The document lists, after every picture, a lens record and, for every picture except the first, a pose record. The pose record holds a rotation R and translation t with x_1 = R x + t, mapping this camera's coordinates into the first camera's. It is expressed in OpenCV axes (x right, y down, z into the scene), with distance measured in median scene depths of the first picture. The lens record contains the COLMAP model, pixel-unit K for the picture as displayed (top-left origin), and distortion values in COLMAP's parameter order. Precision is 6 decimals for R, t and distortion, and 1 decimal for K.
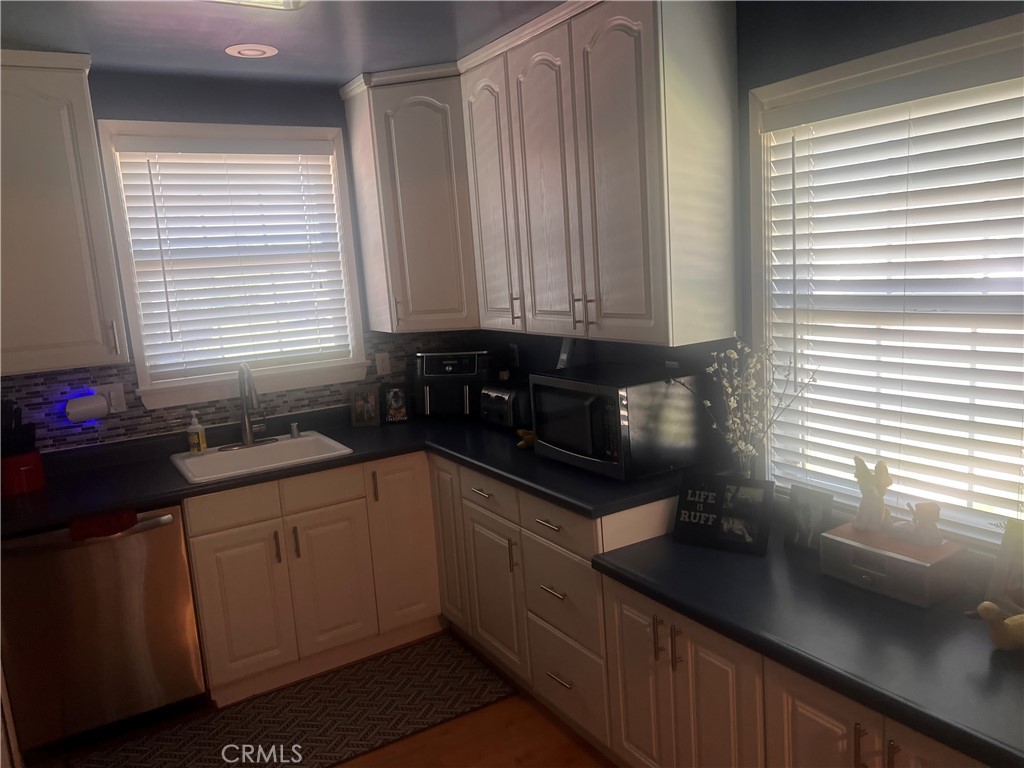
lens RADIAL K [[769.0, 0, 510.6], [0, 769.0, 381.1], [0, 0, 1]] dist [0.066123, -0.057498]
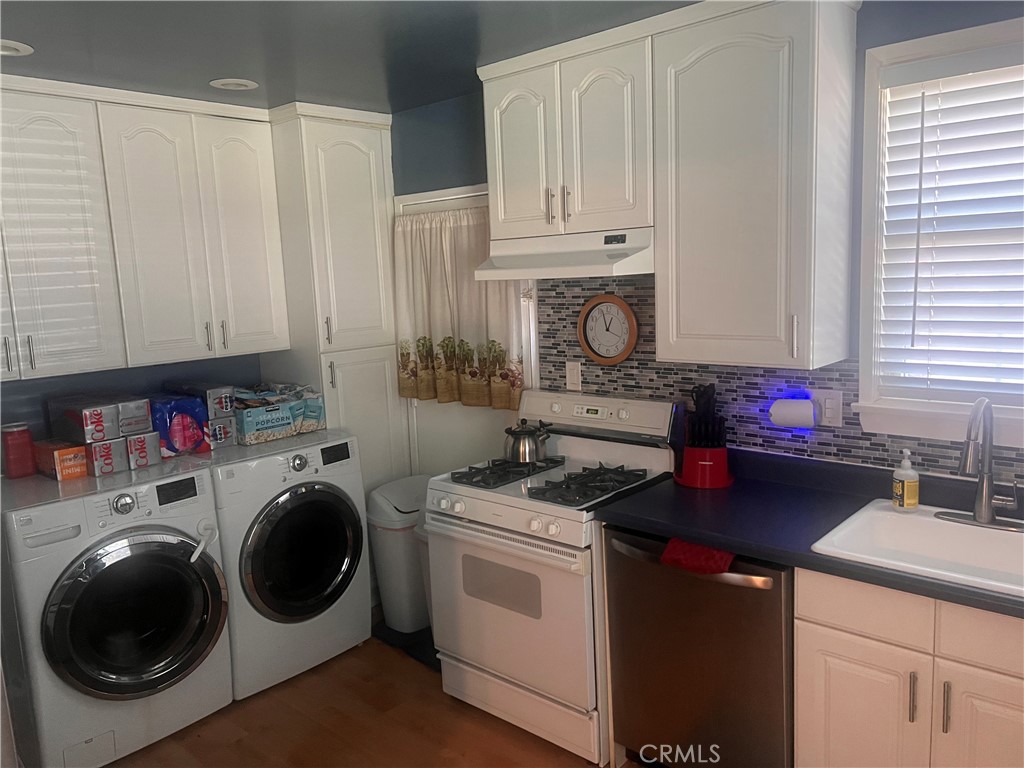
lens RADIAL K [[769.0, 0, 511.6], [0, 769.0, 380.7], [0, 0, 1]] dist [0.066123, -0.057498]
pose [[0.302810, 0.188008, -0.934323, 0.135003], [-0.122531, 0.979893, 0.157466, -0.091398], [0.945141, 0.066802, 0.319758, 0.431254]]
